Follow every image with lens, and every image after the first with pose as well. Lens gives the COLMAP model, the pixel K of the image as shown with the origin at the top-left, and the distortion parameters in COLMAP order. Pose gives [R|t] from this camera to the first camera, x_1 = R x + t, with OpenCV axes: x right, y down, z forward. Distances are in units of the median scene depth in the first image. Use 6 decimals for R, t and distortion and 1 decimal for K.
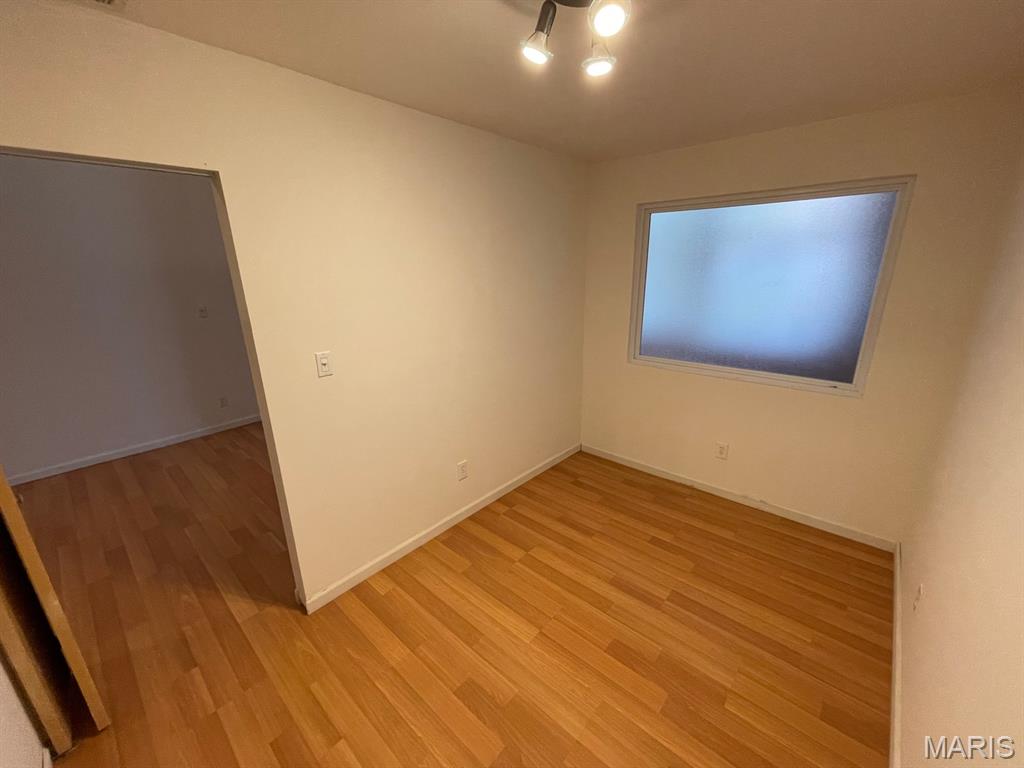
lens RADIAL K [[414.6, 0, 511.2], [0, 414.6, 387.0], [0, 0, 1]] dist [0.000345, 0.000159]
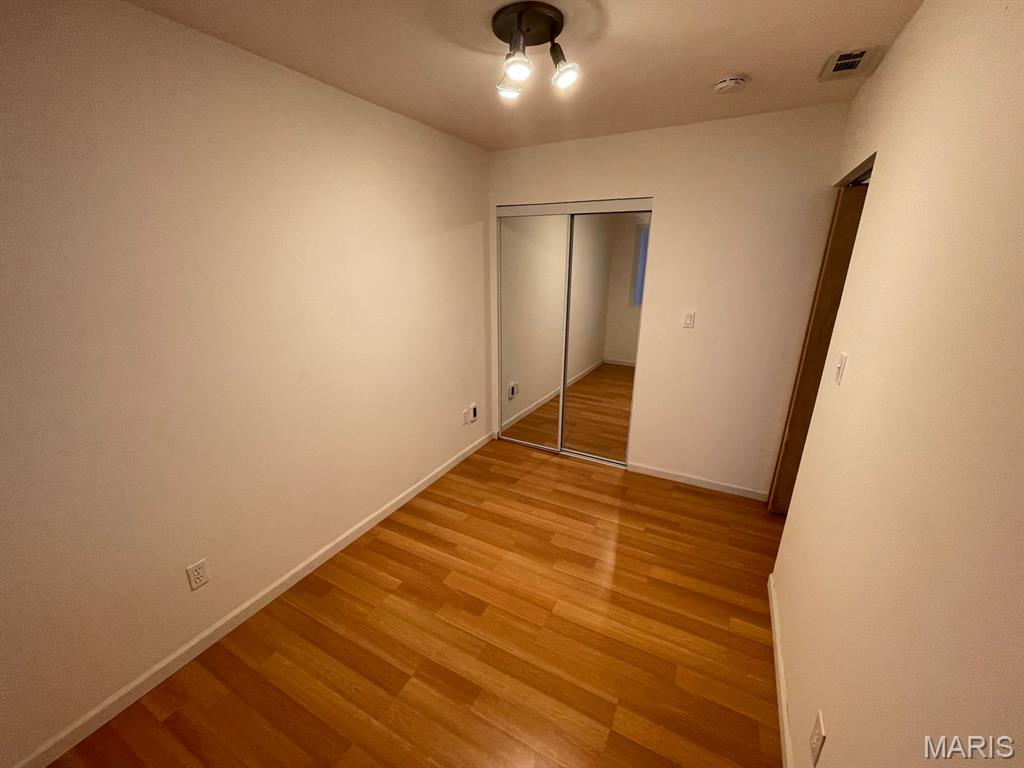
lens RADIAL K [[414.6, 0, 511.2], [0, 414.6, 387.0], [0, 0, 1]] dist [0.000345, 0.000159]
pose [[-0.970584, 0.081408, -0.226580, 0.353296], [-0.065213, 0.817027, 0.572900, -0.438455], [0.231761, 0.570824, -0.787684, 1.480903]]
